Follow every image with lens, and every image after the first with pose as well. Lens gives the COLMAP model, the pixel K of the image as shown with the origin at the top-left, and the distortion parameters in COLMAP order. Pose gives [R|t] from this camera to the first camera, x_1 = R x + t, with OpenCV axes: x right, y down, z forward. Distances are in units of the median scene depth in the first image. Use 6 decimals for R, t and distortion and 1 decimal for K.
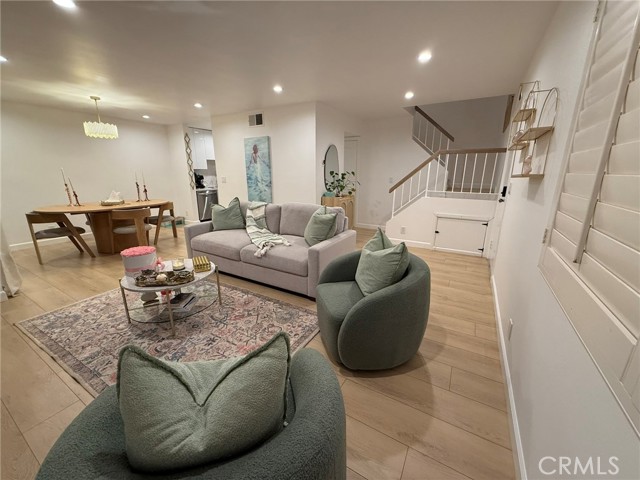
lens RADIAL K [[255.4, 0, 319.6], [0, 255.4, 239.9], [0, 0, 1]] dist [-0.000396, 0.000284]
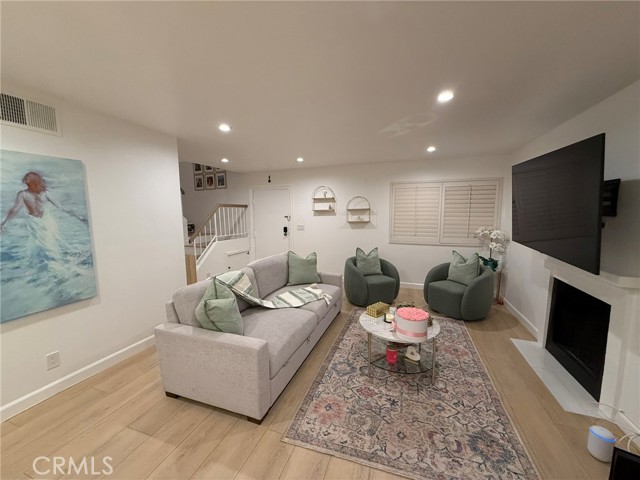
lens RADIAL K [[255.4, 0, 319.3], [0, 255.4, 240.9], [0, 0, 1]] dist [-0.000396, 0.000284]
pose [[-0.183486, -0.113681, 0.976427, -1.316259], [0.257754, 0.952974, 0.159387, -0.388755], [-0.948628, 0.280924, -0.145556, 1.187373]]
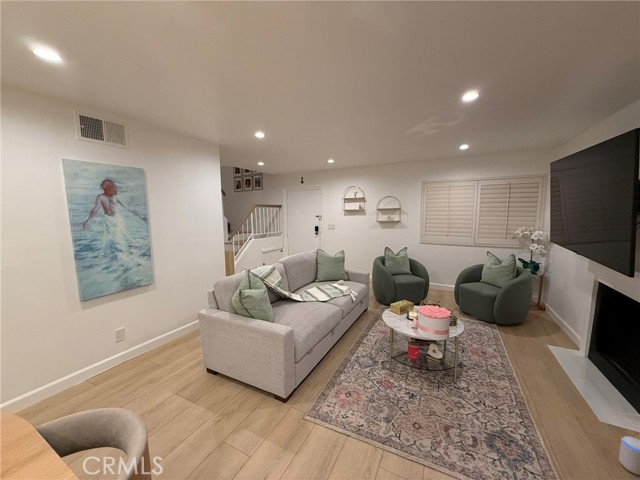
lens RADIAL K [[255.4, 0, 319.1], [0, 255.4, 241.0], [0, 0, 1]] dist [-0.000396, 0.000284]
pose [[-0.049732, -0.116510, 0.991944, -1.376664], [0.263548, 0.956441, 0.125553, -0.381937], [-0.963364, 0.267668, -0.016859, 1.164230]]
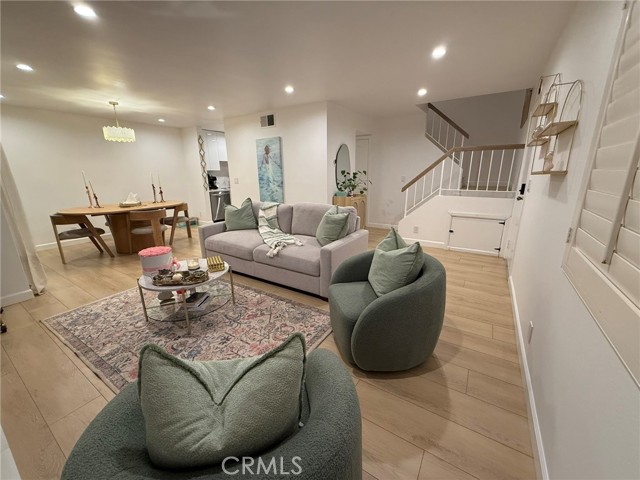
lens RADIAL K [[255.4, 0, 319.7], [0, 255.4, 240.0], [0, 0, 1]] dist [-0.000396, 0.000284]
pose [[0.999110, -0.002915, -0.042089, -0.004761], [0.002974, 0.999995, 0.001332, -0.000800], [0.042085, -0.001456, 0.999113, 0.001684]]
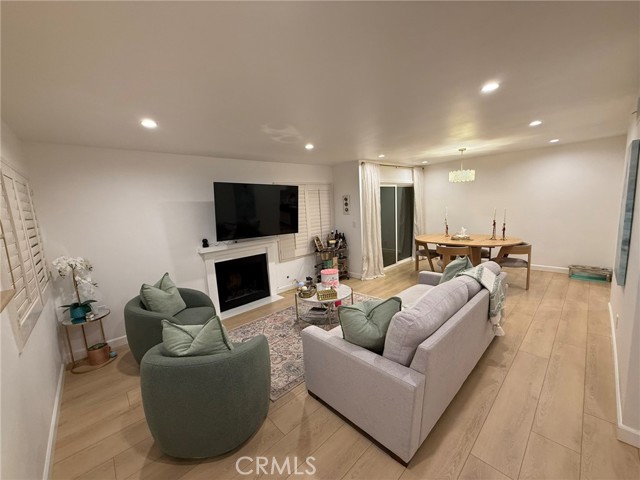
lens RADIAL K [[255.4, 0, 320.5], [0, 255.4, 238.0], [0, 0, 1]] dist [-0.000396, 0.000284]
pose [[-0.278559, 0.142605, -0.949773, 0.678122], [-0.189204, 0.961387, 0.199841, -0.397833], [0.941598, 0.235368, -0.240821, 1.093911]]
